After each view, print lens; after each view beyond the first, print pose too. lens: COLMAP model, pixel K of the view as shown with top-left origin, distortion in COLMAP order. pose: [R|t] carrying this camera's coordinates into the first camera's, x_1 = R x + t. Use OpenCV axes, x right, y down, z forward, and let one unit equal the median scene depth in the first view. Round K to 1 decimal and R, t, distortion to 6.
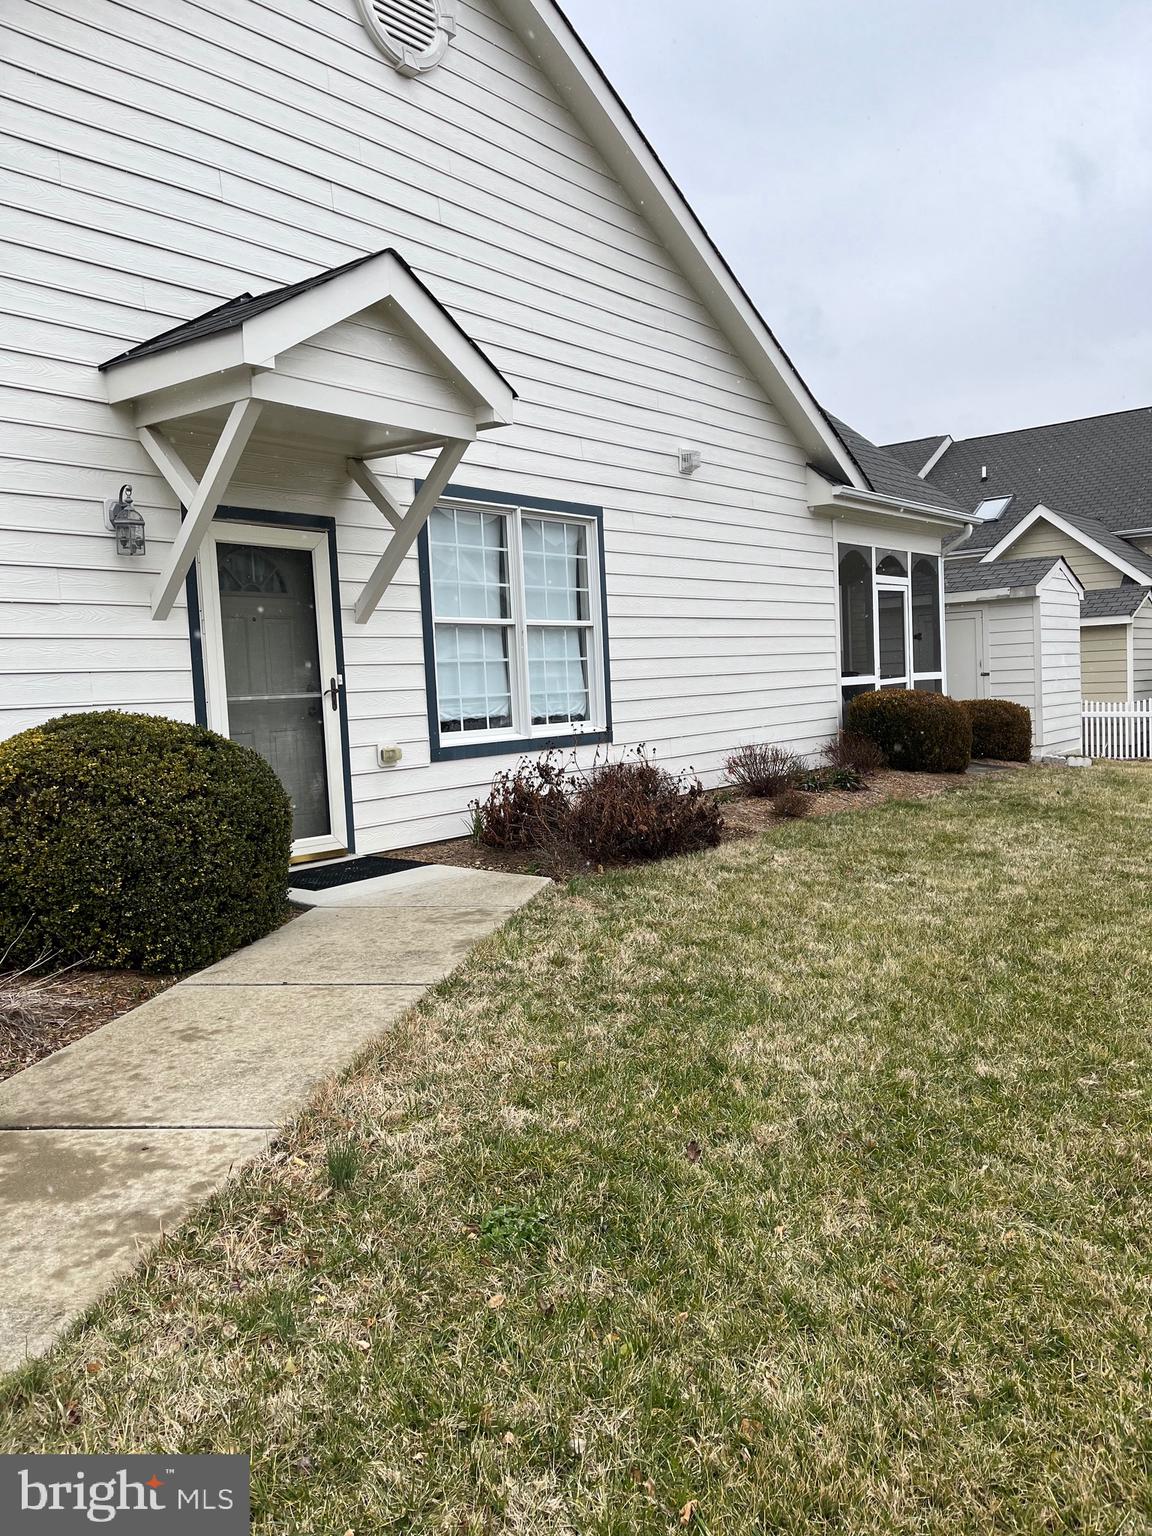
lens RADIAL K [[1157.0, 0, 581.1], [0, 1157.0, 782.9], [0, 0, 1]] dist [0.067923, -0.086844]
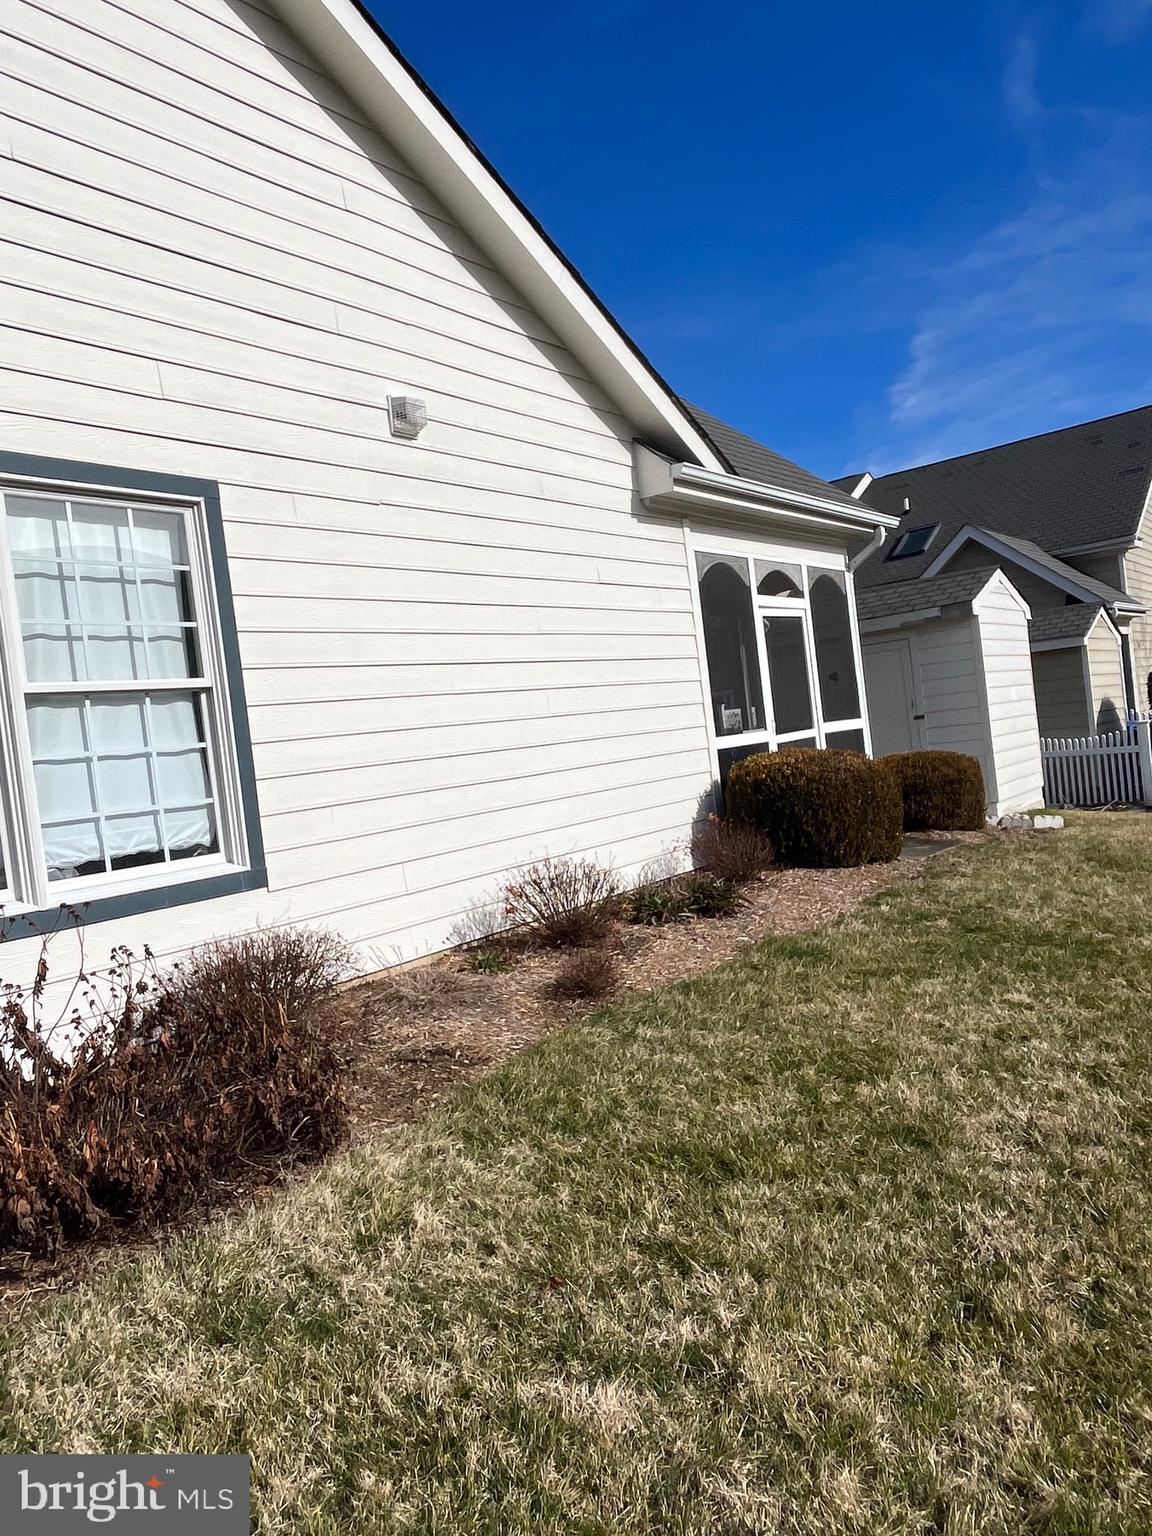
lens RADIAL K [[1032.6, 0, 580.7], [0, 1032.6, 776.3], [0, 0, 1]] dist [0.004513, -0.007169]
pose [[0.997782, -0.066532, 0.002180, 0.139415], [0.066556, 0.996440, -0.051737, -0.039930], [0.001270, 0.051767, 0.998658, 0.370392]]
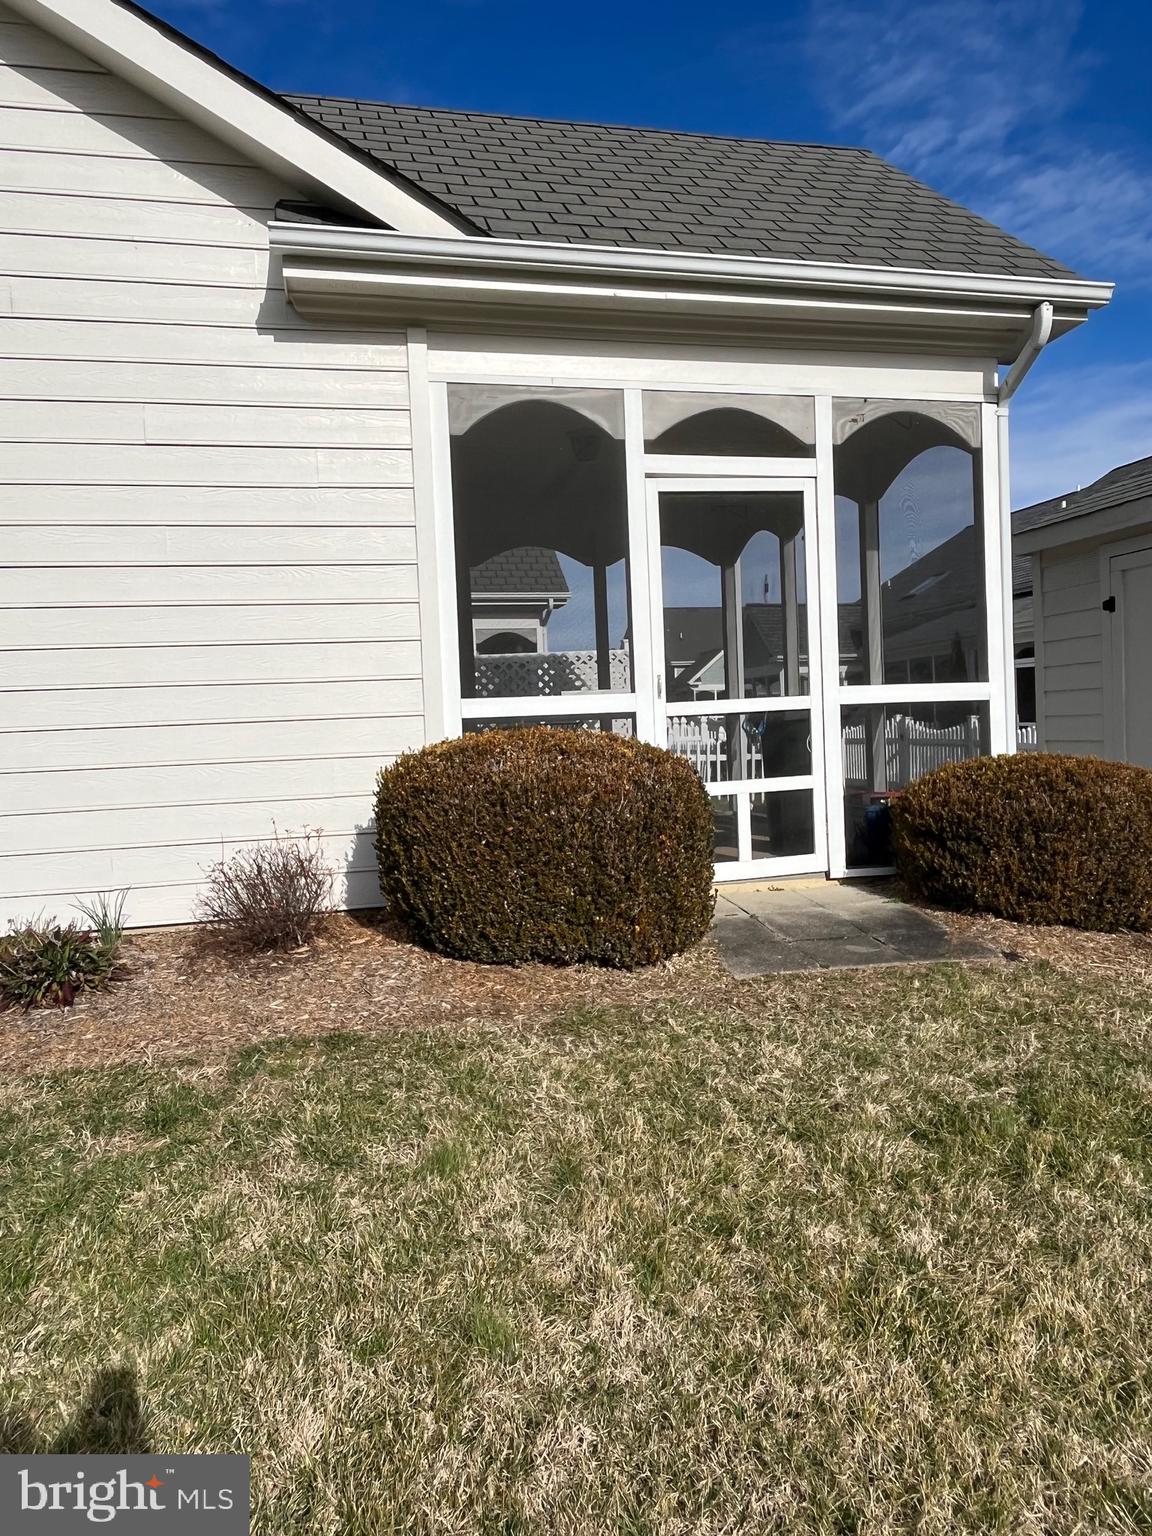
lens RADIAL K [[1032.6, 0, 595.7], [0, 1032.6, 775.6], [0, 0, 1]] dist [0.004513, -0.007169]
pose [[0.791315, 0.050889, -0.609287, 0.497191], [-0.051944, 0.998523, 0.015937, -0.071067], [0.609198, 0.019037, 0.792790, 0.729242]]
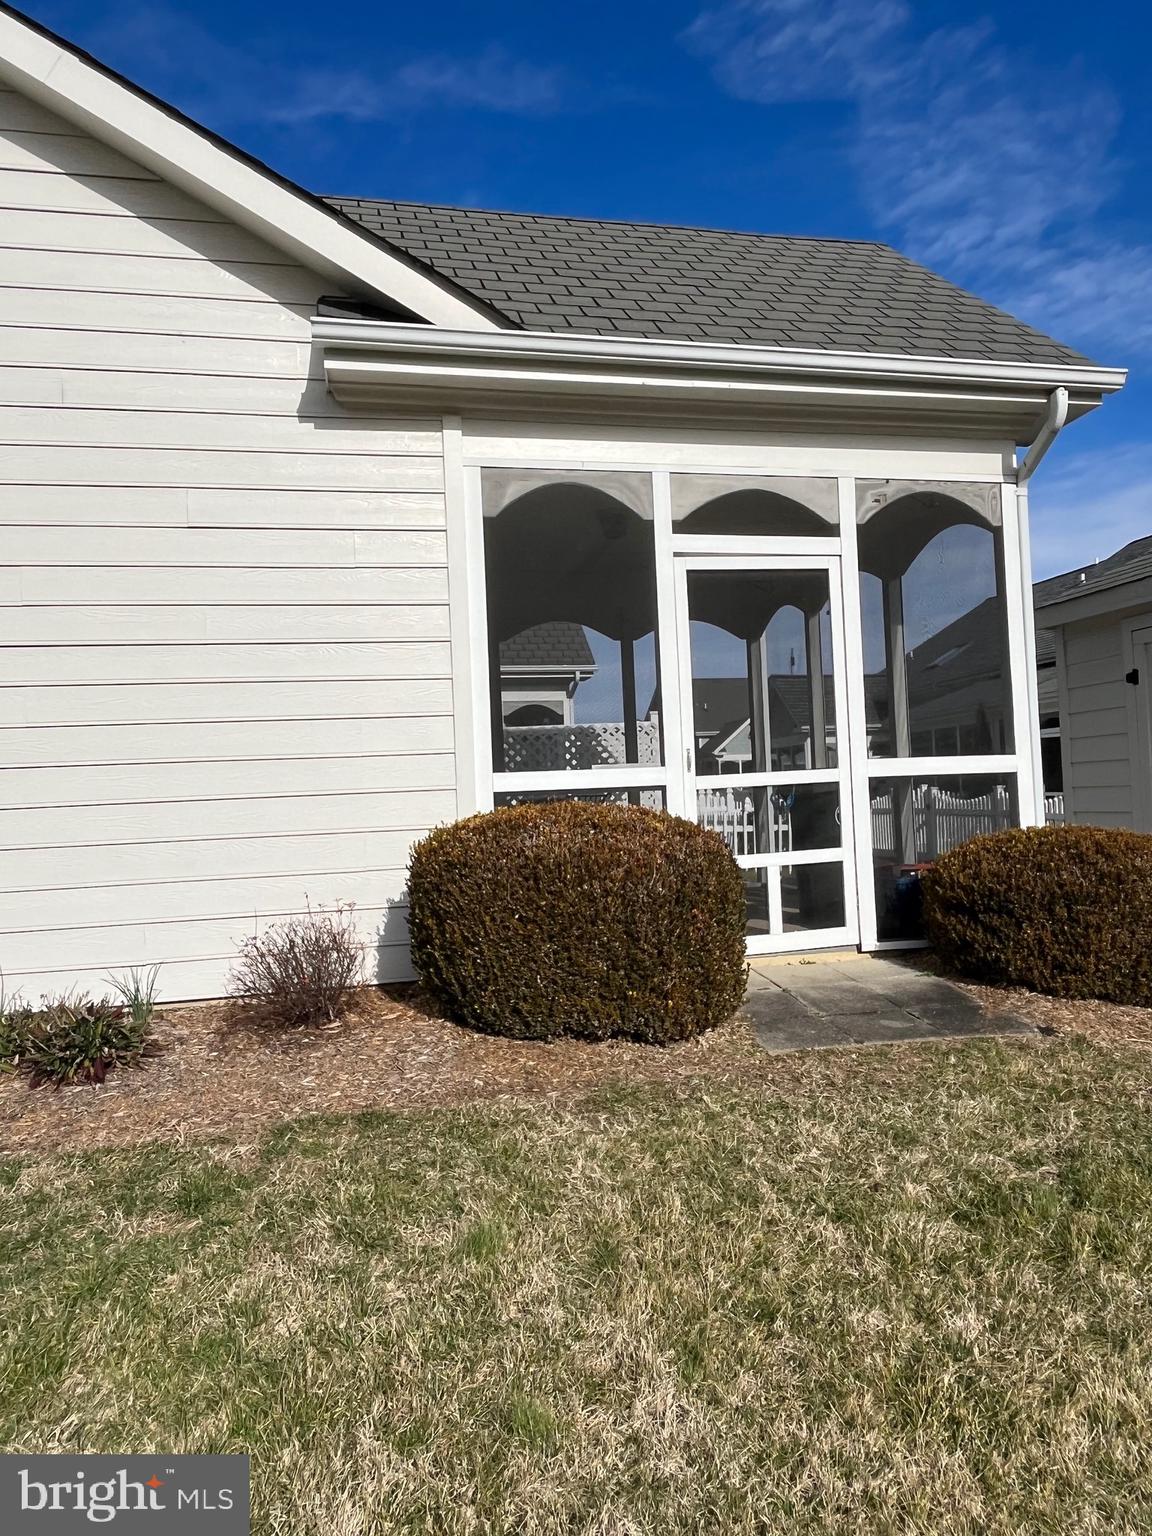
lens RADIAL K [[1032.6, 0, 613.4], [0, 1032.6, 778.5], [0, 0, 1]] dist [0.004513, -0.007169]
pose [[0.787062, 0.008973, -0.616808, 0.497140], [-0.049463, 0.997593, -0.048604, -0.072128], [0.614887, 0.068764, 0.785612, 0.725816]]
